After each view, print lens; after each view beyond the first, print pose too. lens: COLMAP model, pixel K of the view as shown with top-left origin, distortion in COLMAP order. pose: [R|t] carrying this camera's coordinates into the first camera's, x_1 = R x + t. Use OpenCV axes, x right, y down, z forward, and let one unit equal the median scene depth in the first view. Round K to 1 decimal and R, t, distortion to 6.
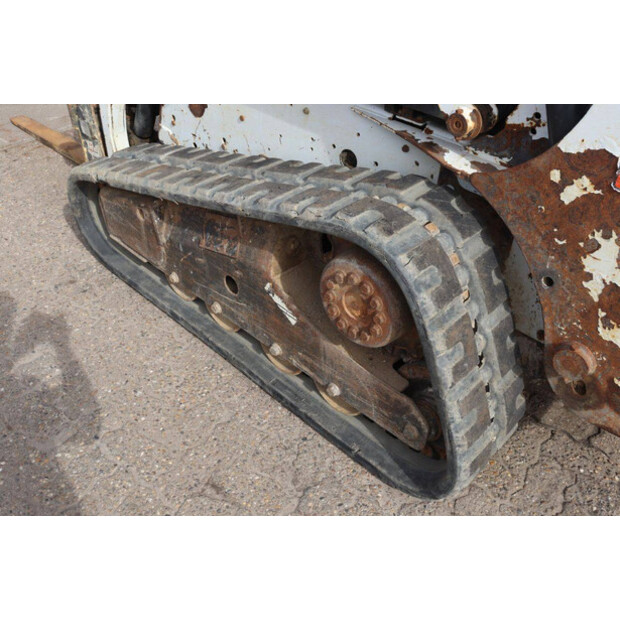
lens RADIAL K [[563.1, 0, 308.3], [0, 563.1, 310.1], [0, 0, 1]] dist [-0.116797, 0.081000]
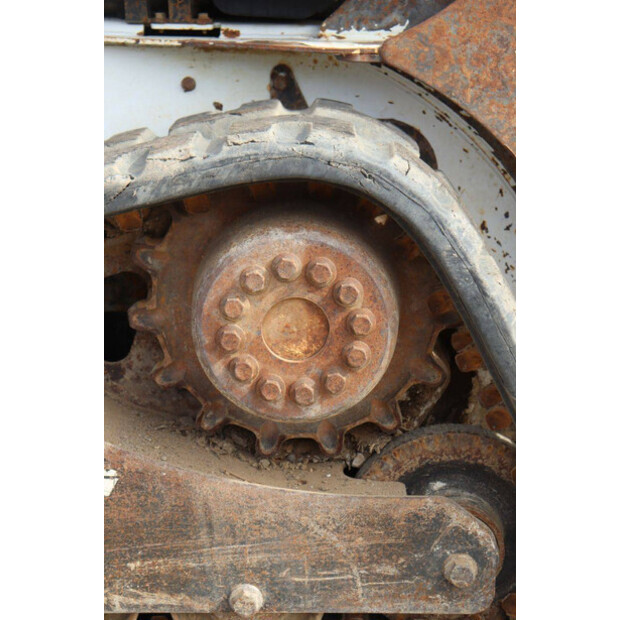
lens RADIAL K [[1172.5, 0, 309.9], [0, 1172.5, 309.9], [0, 0, 1]] dist [0.261323, 0.000000]
pose [[0.744044, -0.236190, 0.624991, -0.562433], [0.447456, 0.870822, -0.203599, 0.197975], [-0.496167, 0.431143, 0.753614, 0.229870]]
